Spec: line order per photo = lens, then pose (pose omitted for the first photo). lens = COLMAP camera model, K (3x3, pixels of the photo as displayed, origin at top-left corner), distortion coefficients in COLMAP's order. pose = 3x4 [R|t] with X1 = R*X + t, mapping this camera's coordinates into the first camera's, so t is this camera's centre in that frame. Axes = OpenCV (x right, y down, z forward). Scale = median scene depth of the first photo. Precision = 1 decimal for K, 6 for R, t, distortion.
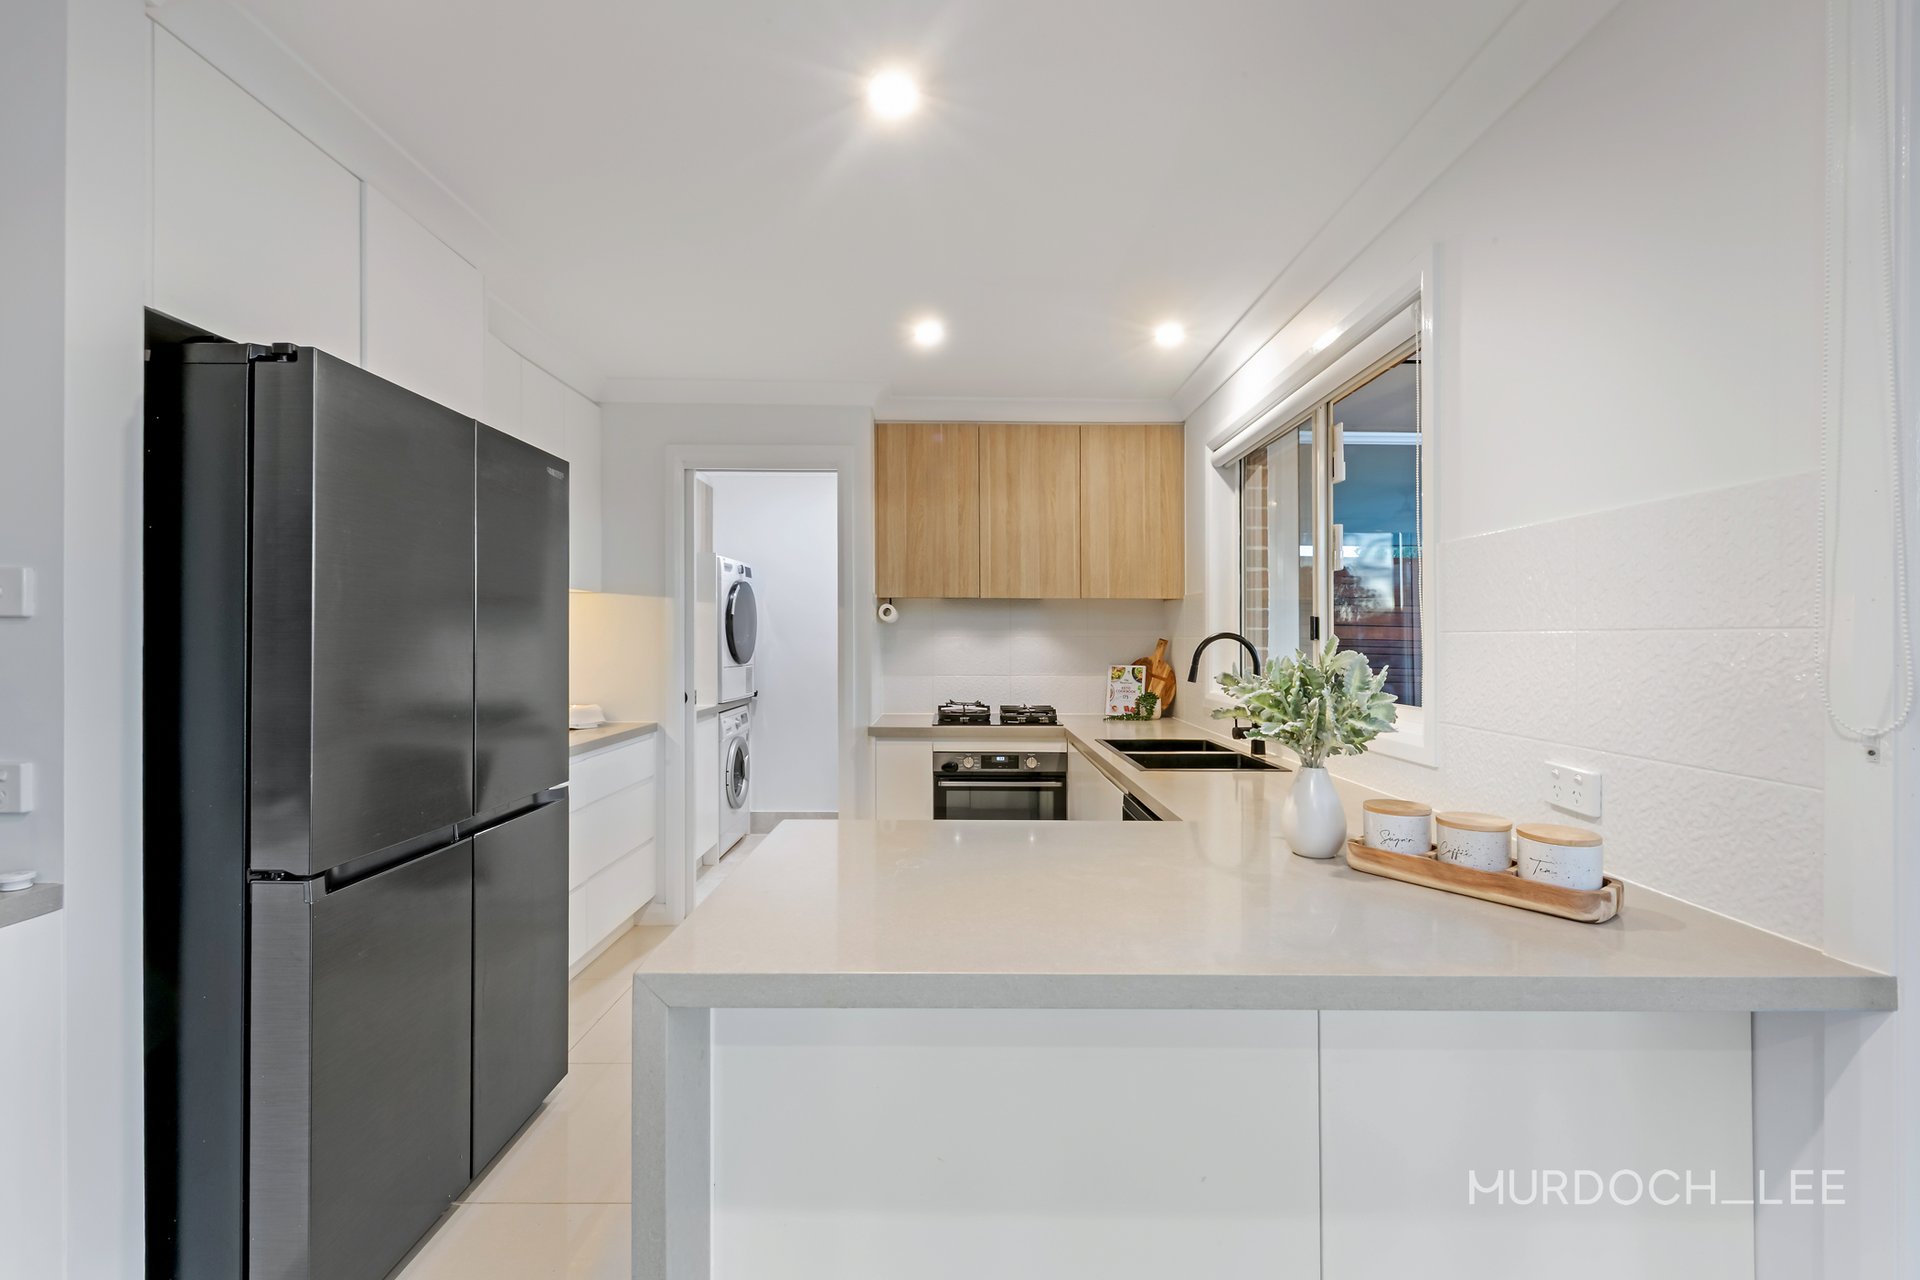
lens RADIAL K [[809.0, 0, 958.3], [0, 809.0, 649.7], [0, 0, 1]] dist [-0.006677, -0.000636]
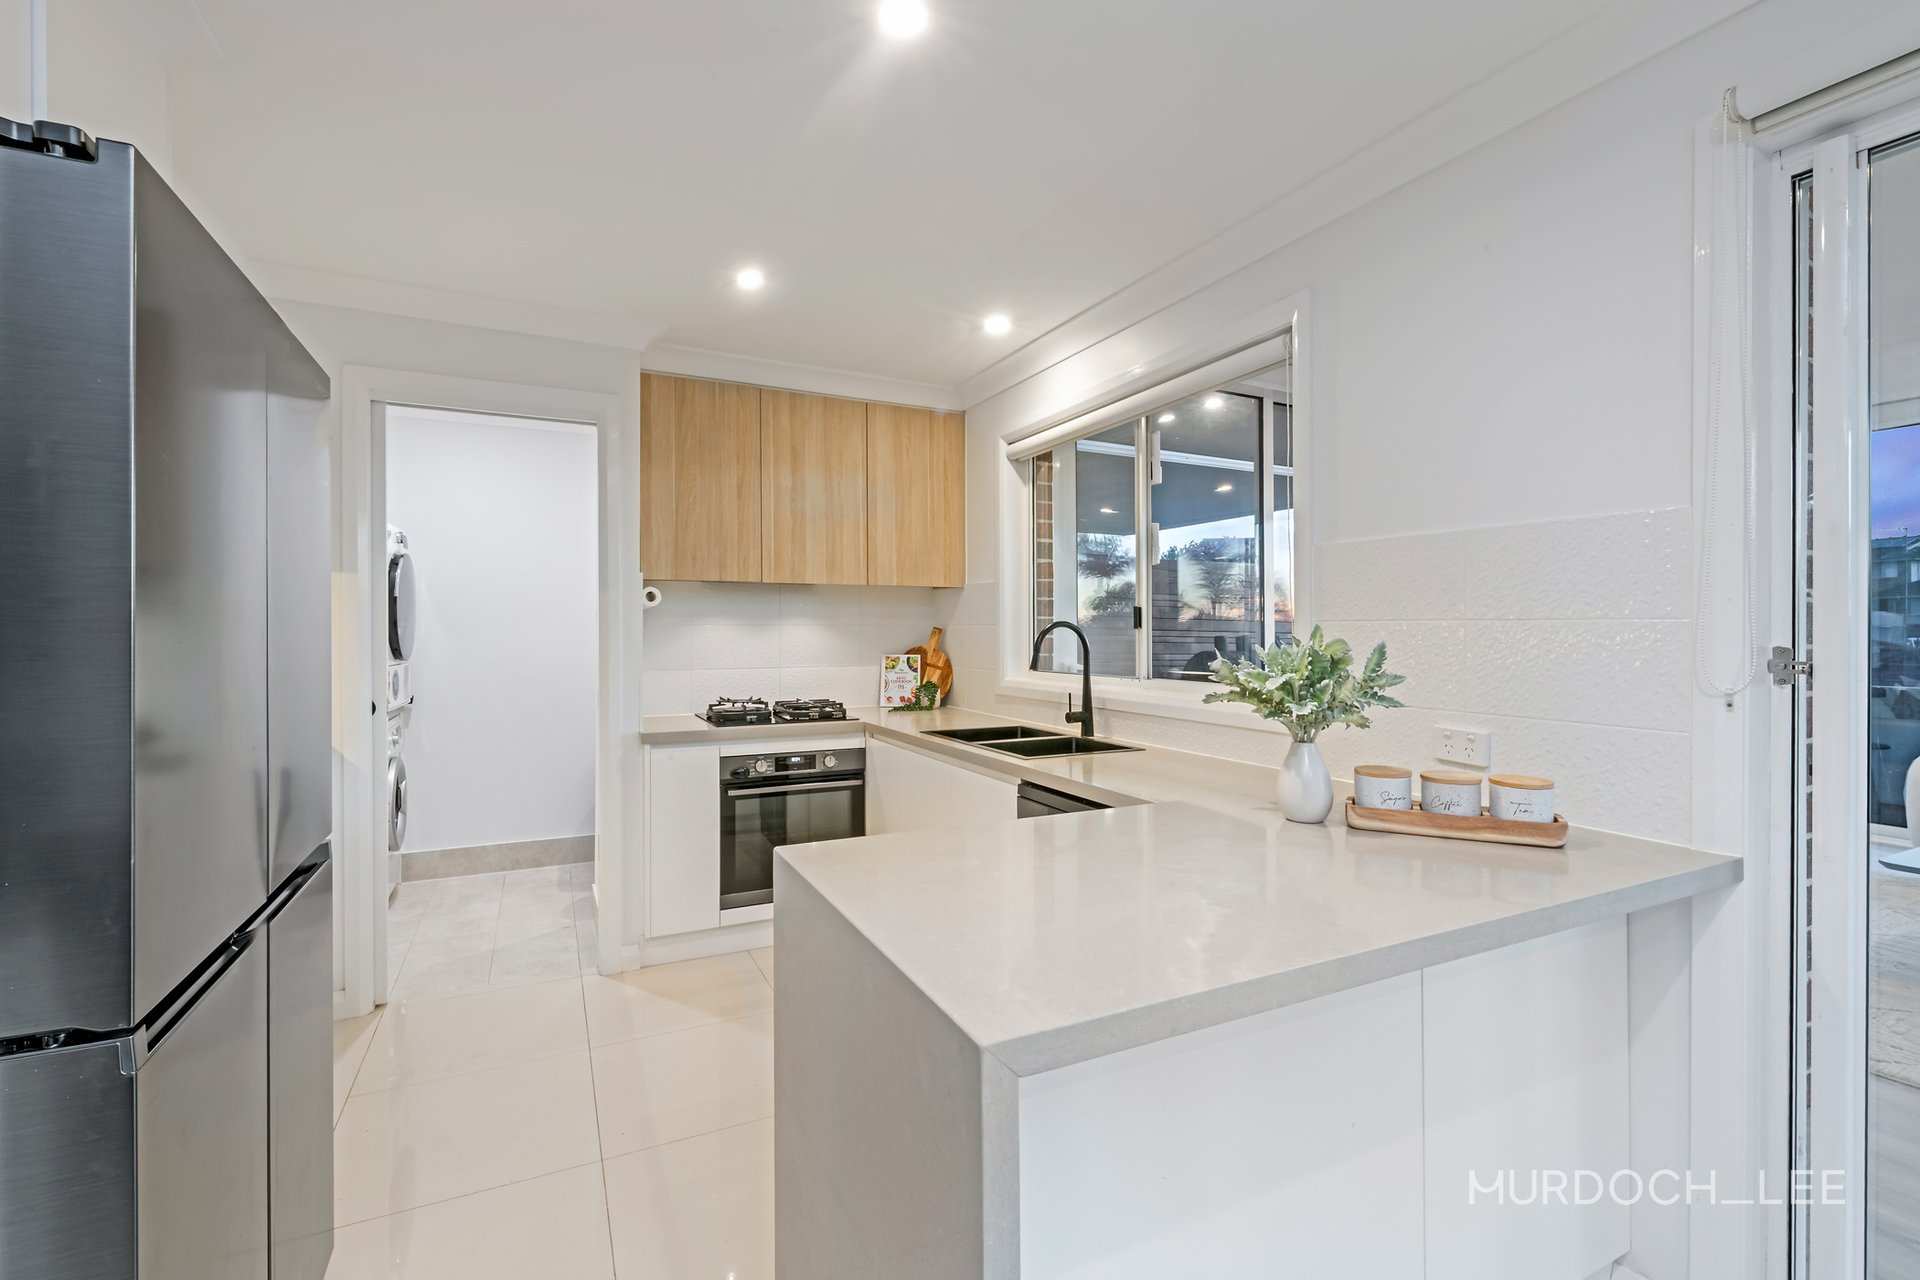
lens RADIAL K [[845.3, 0, 958.3], [0, 845.3, 637.9], [0, 0, 1]] dist [0.001960, -0.007972]
pose [[0.896056, -0.008130, 0.443868, -0.198650], [0.008530, 0.999963, 0.001096, -0.001531], [-0.443860, 0.002804, 0.896092, 0.064469]]
